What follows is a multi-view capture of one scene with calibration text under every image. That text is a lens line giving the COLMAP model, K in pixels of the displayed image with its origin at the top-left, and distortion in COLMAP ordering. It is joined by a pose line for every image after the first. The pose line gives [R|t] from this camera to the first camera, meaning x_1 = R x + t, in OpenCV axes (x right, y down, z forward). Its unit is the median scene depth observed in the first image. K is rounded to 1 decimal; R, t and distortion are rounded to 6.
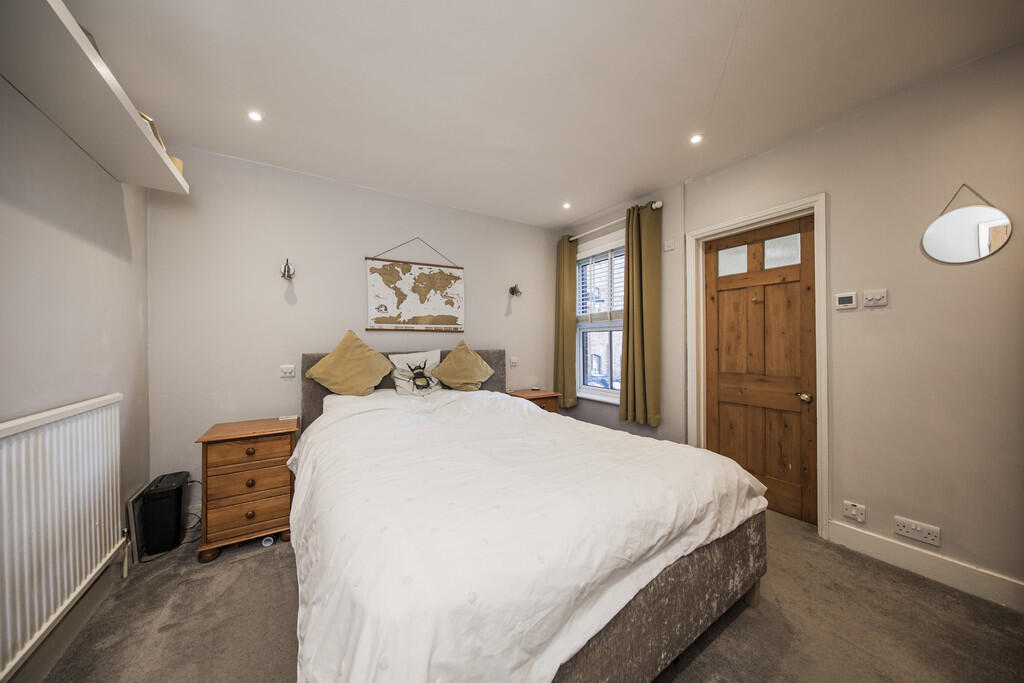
lens RADIAL K [[320.3, 0, 507.8], [0, 320.3, 343.0], [0, 0, 1]] dist [-0.002384, -0.000984]
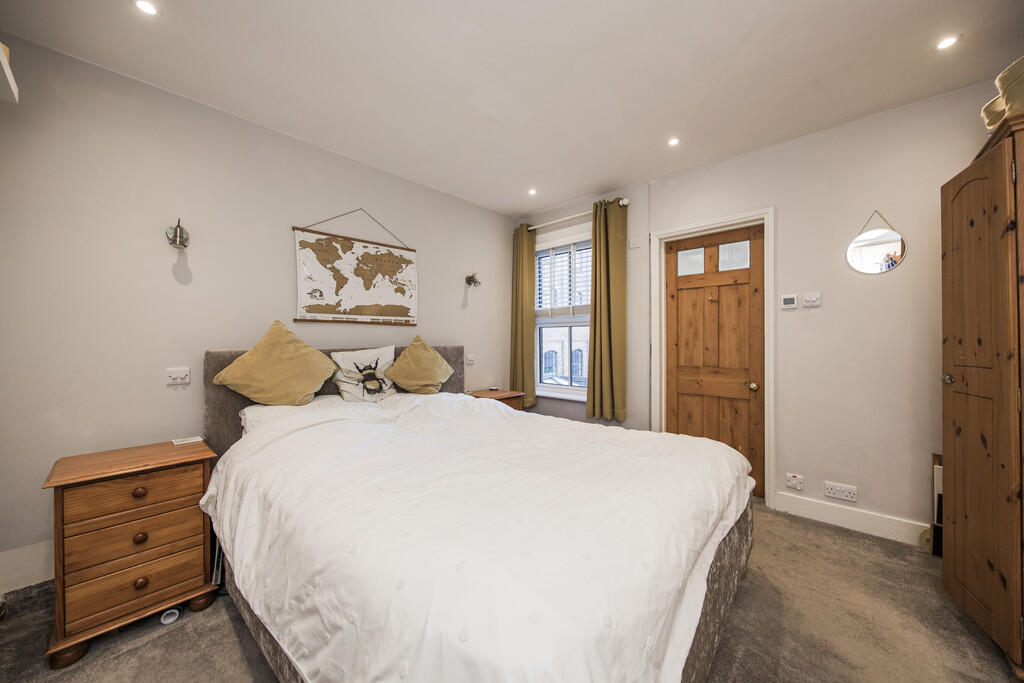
lens RADIAL K [[345.9, 0, 518.5], [0, 345.9, 343.1], [0, 0, 1]] dist [-0.001721, -0.001345]
pose [[0.960884, -0.001067, 0.276950, -0.177968], [-0.001112, 0.999970, 0.007710, 0.007476], [-0.276950, -0.007716, 0.960853, 0.047743]]
